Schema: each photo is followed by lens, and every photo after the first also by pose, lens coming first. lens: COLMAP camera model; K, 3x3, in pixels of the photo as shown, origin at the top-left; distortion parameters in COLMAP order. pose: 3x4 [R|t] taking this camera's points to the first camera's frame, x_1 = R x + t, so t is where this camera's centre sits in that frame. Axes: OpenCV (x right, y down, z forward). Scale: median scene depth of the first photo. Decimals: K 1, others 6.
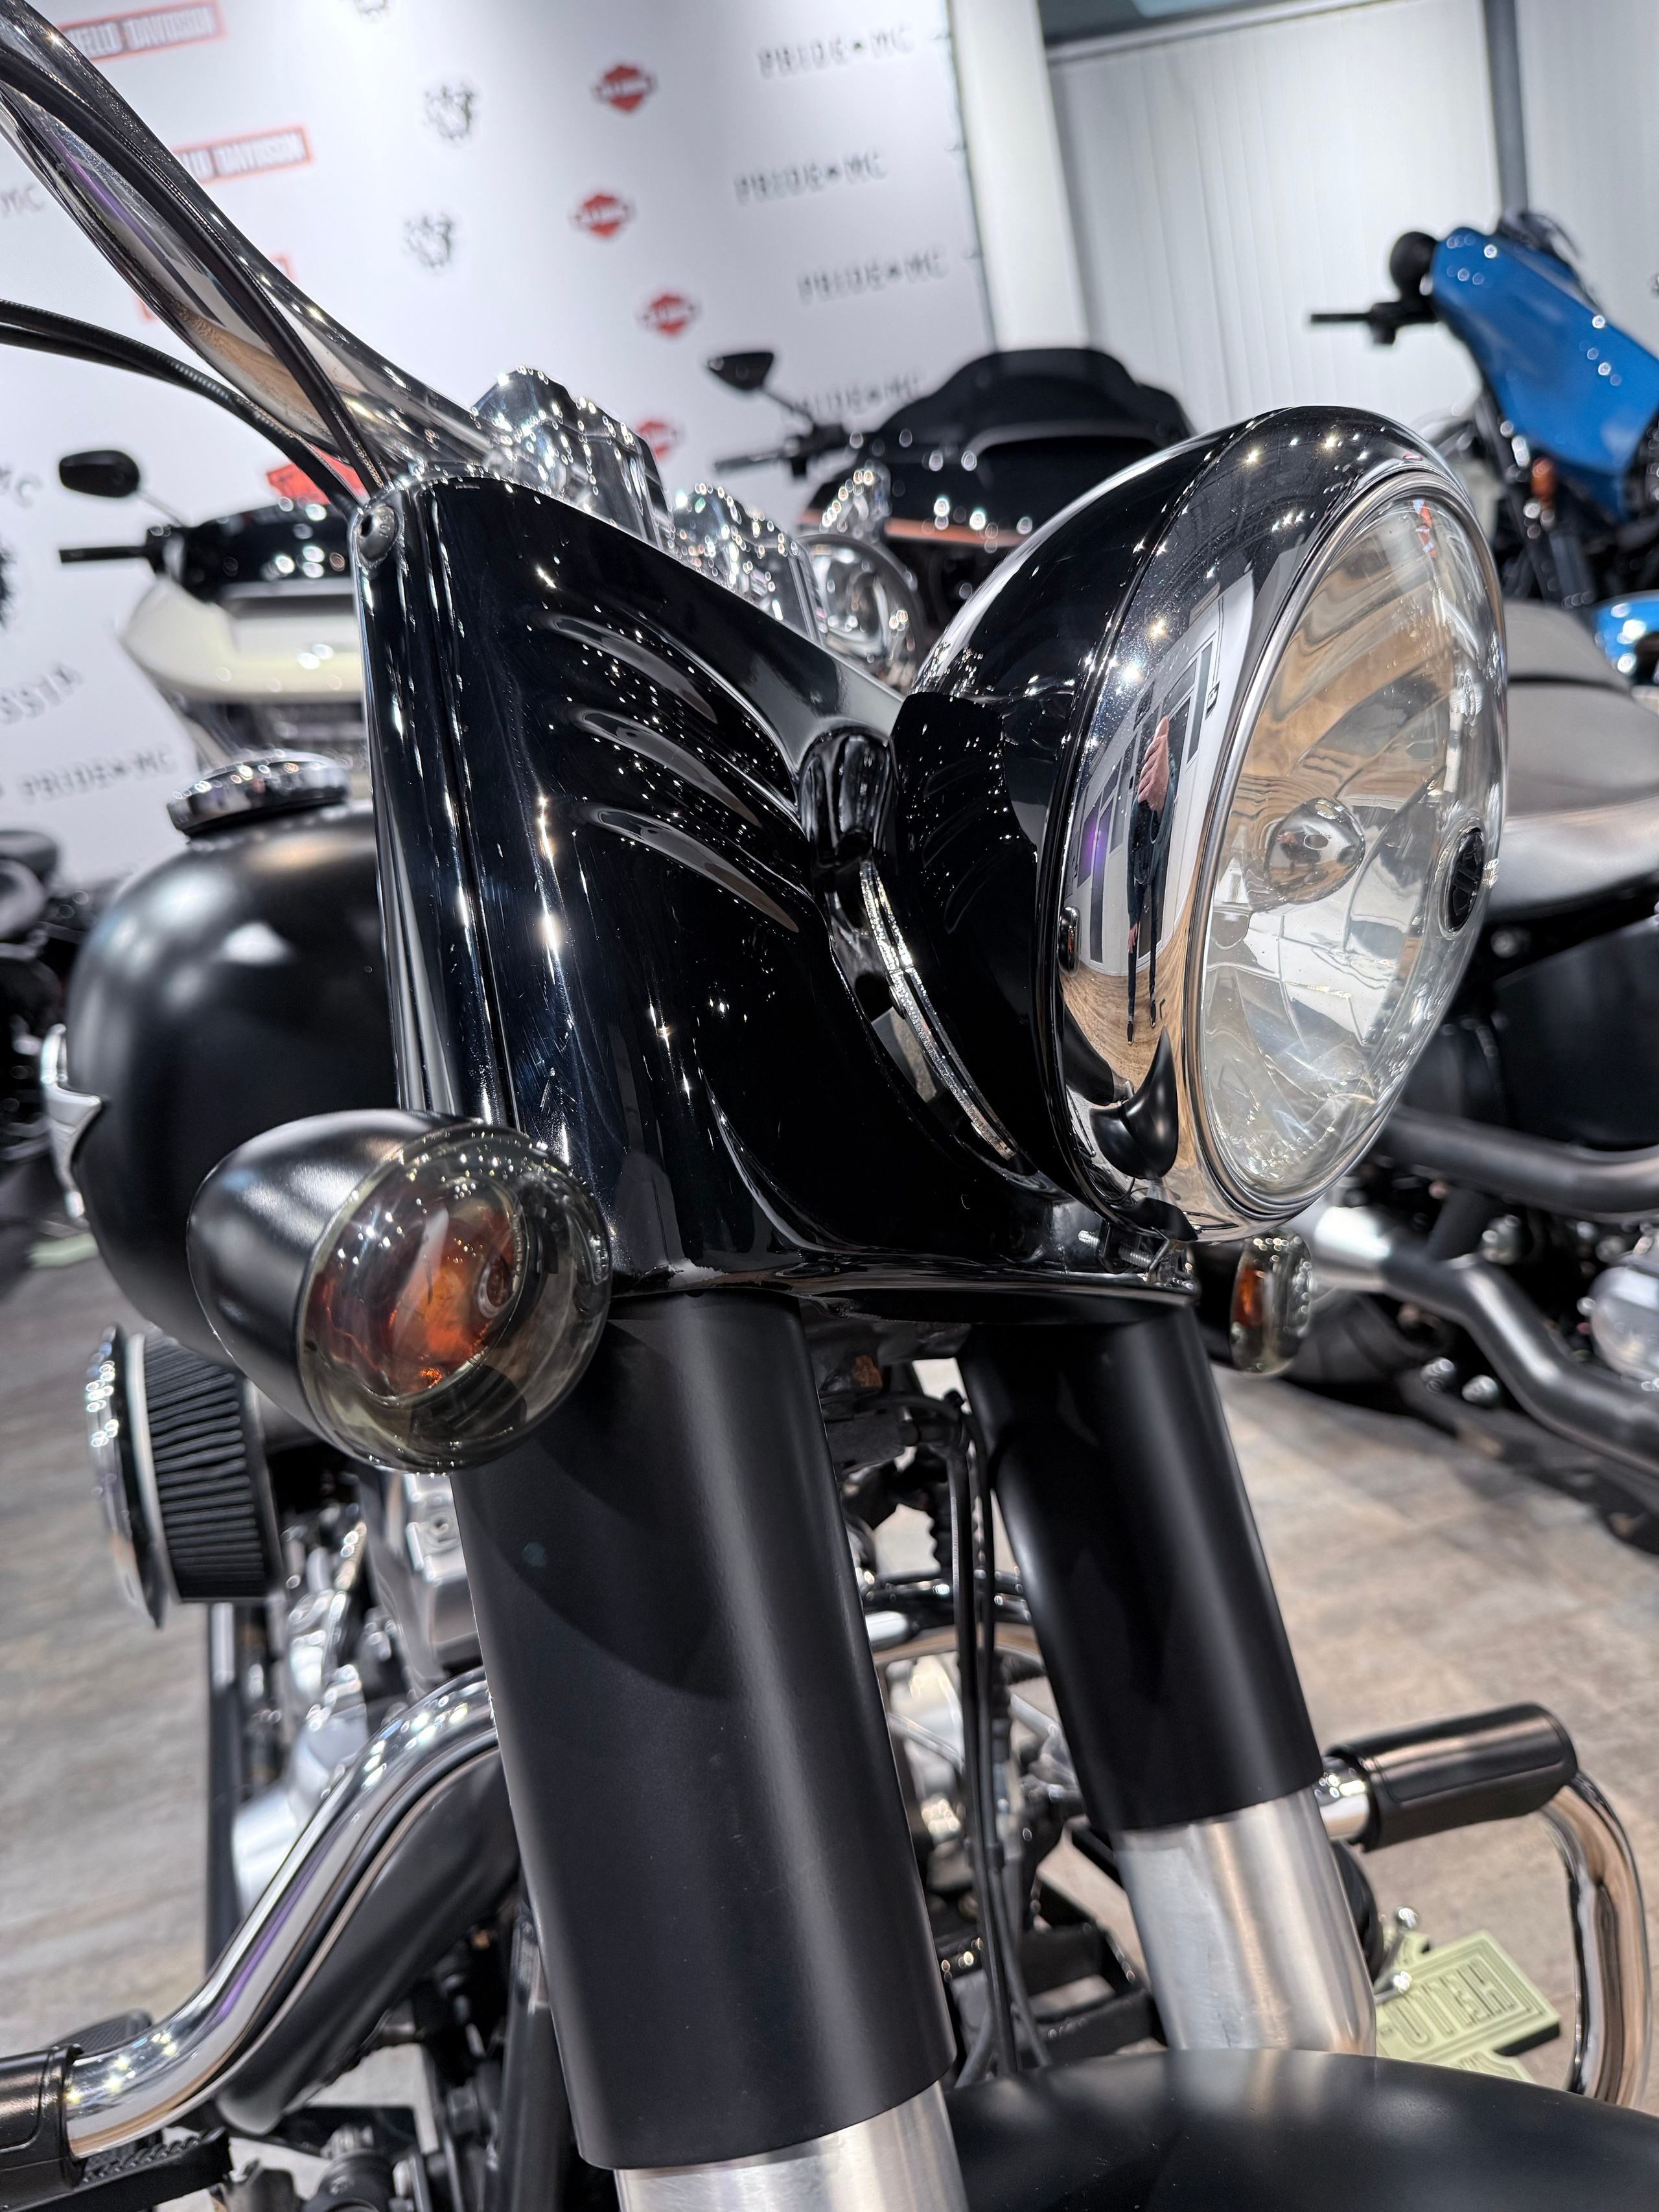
lens RADIAL K [[1555.8, 0, 829.5], [0, 1555.8, 1106.0], [0, 0, 1]] dist [-0.018531, -0.003700]
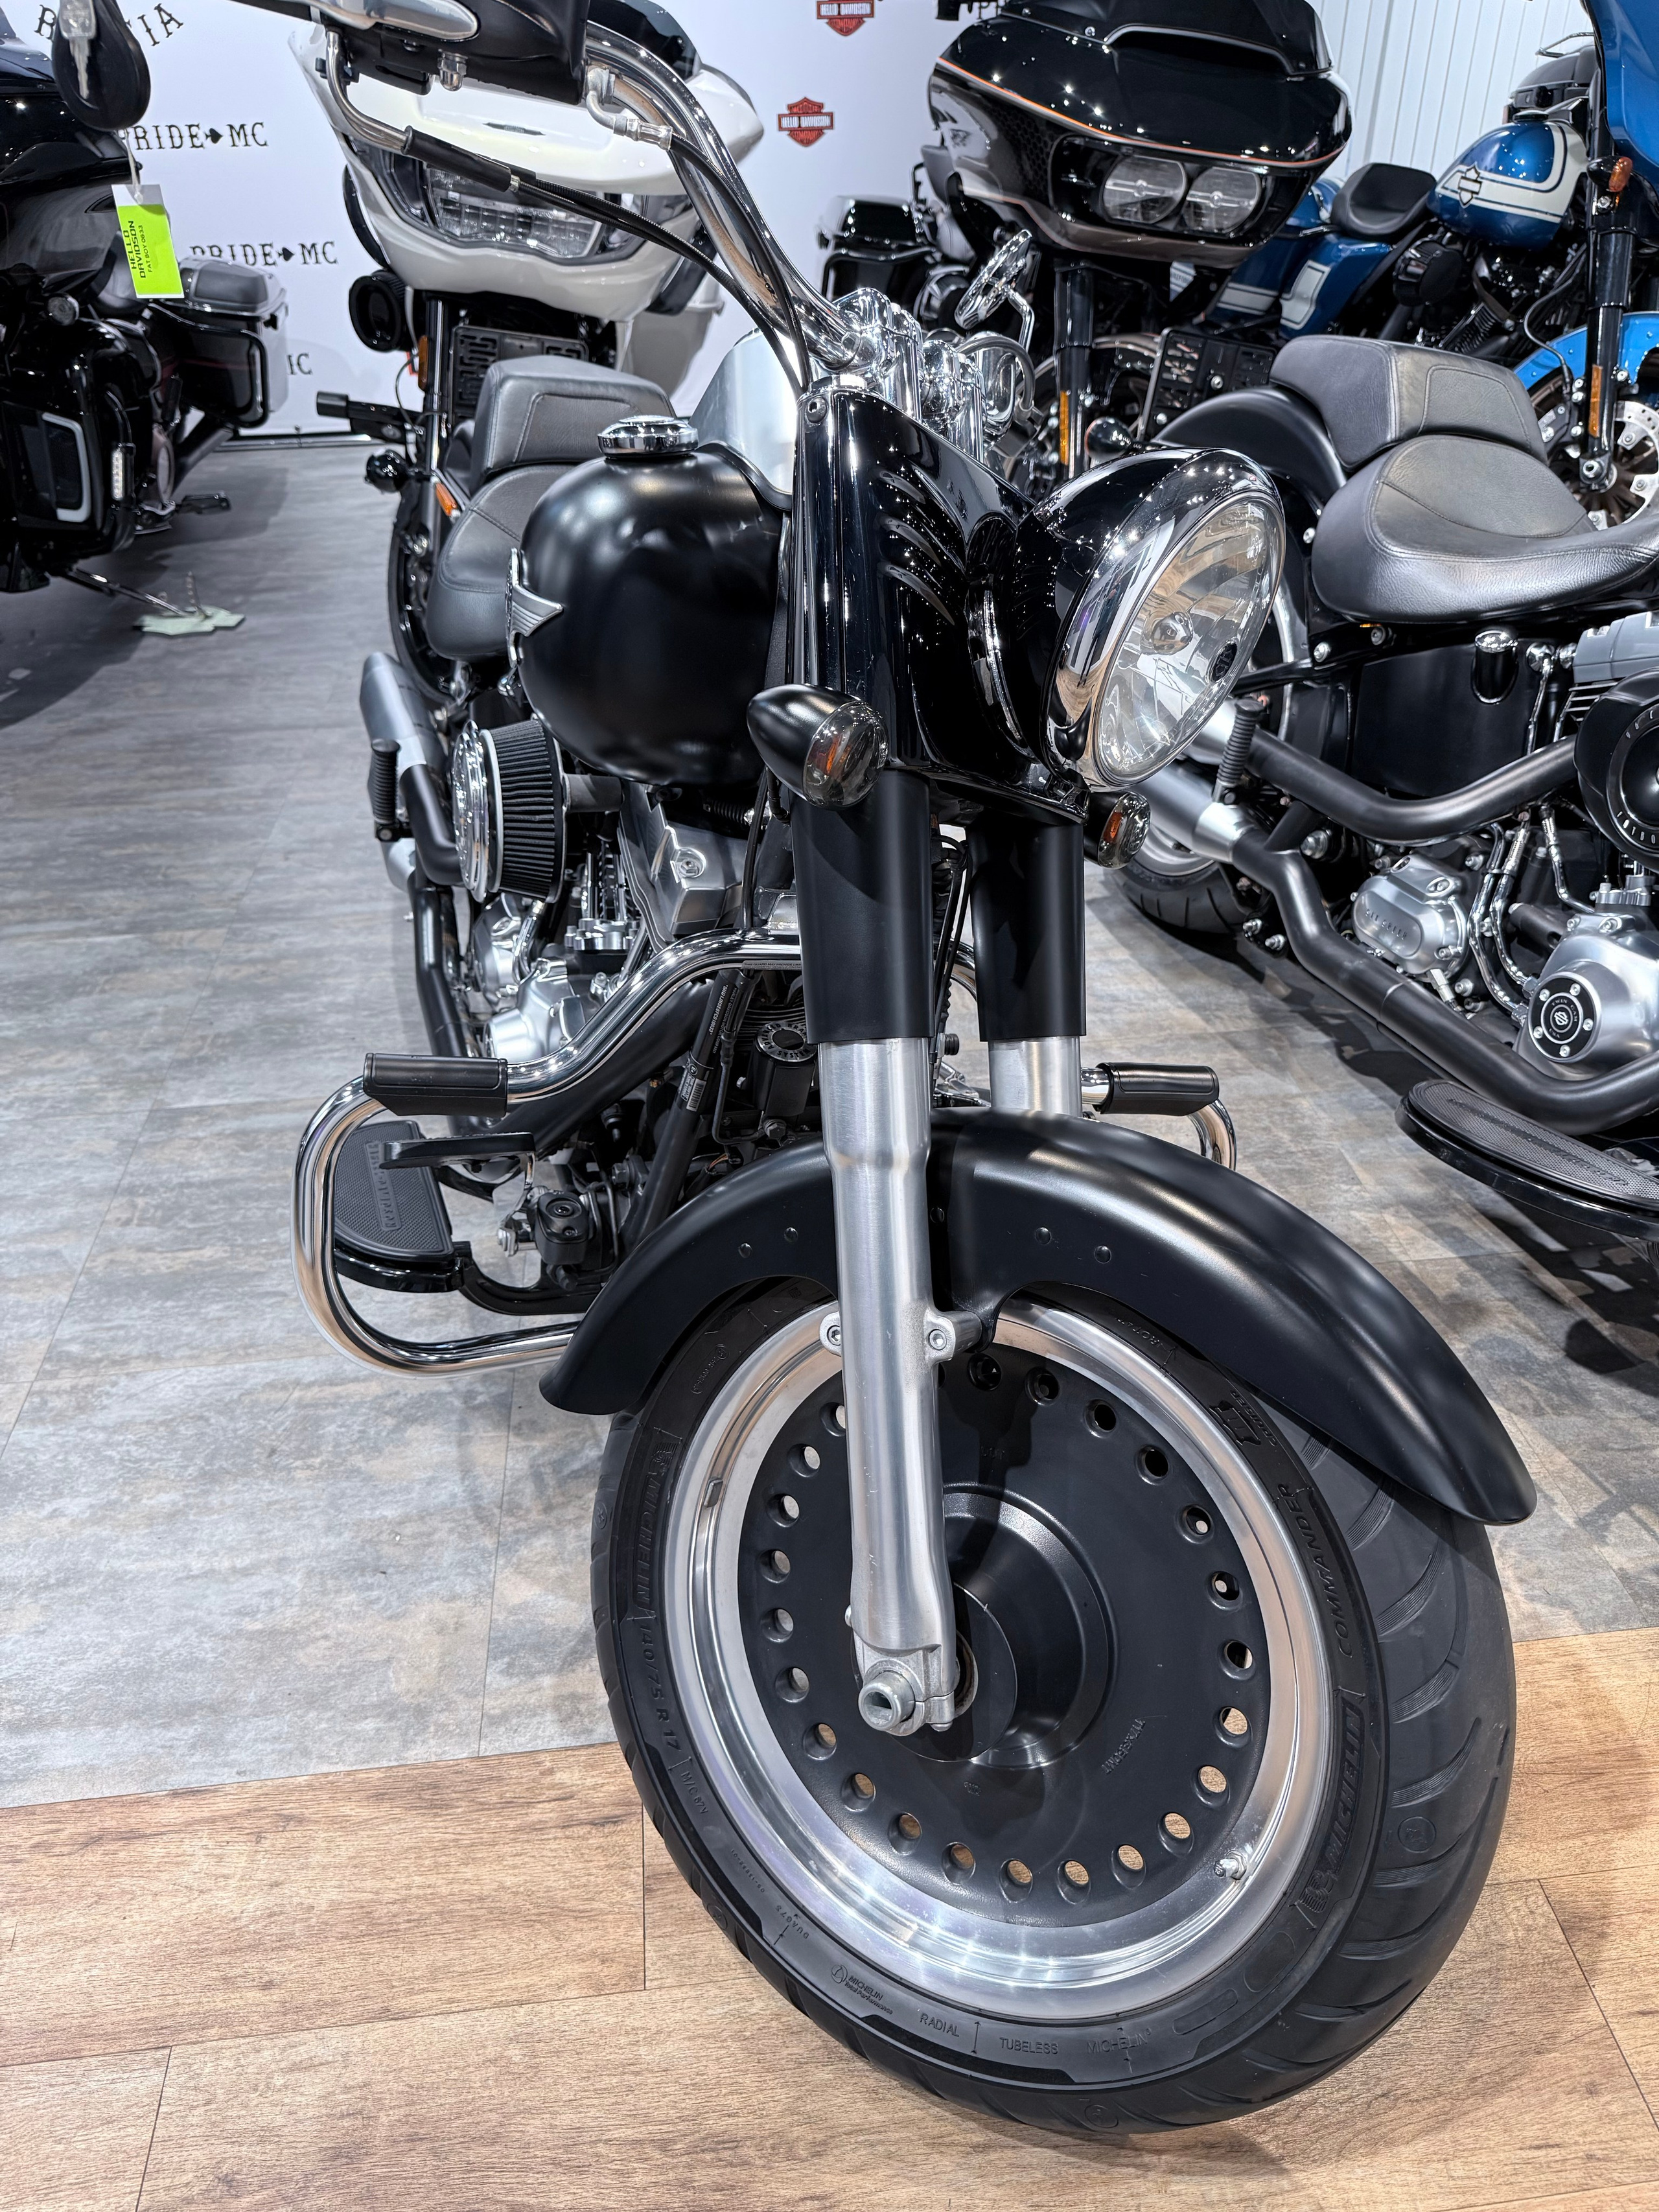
lens RADIAL K [[1541.7, 0, 802.5], [0, 1541.7, 1107.5], [0, 0, 1]] dist [0.135992, -0.169741]
pose [[0.980837, 0.187222, 0.053910, -0.087893], [-0.194736, 0.933533, 0.300987, -0.035434], [0.006024, -0.305718, 0.952103, -0.547108]]
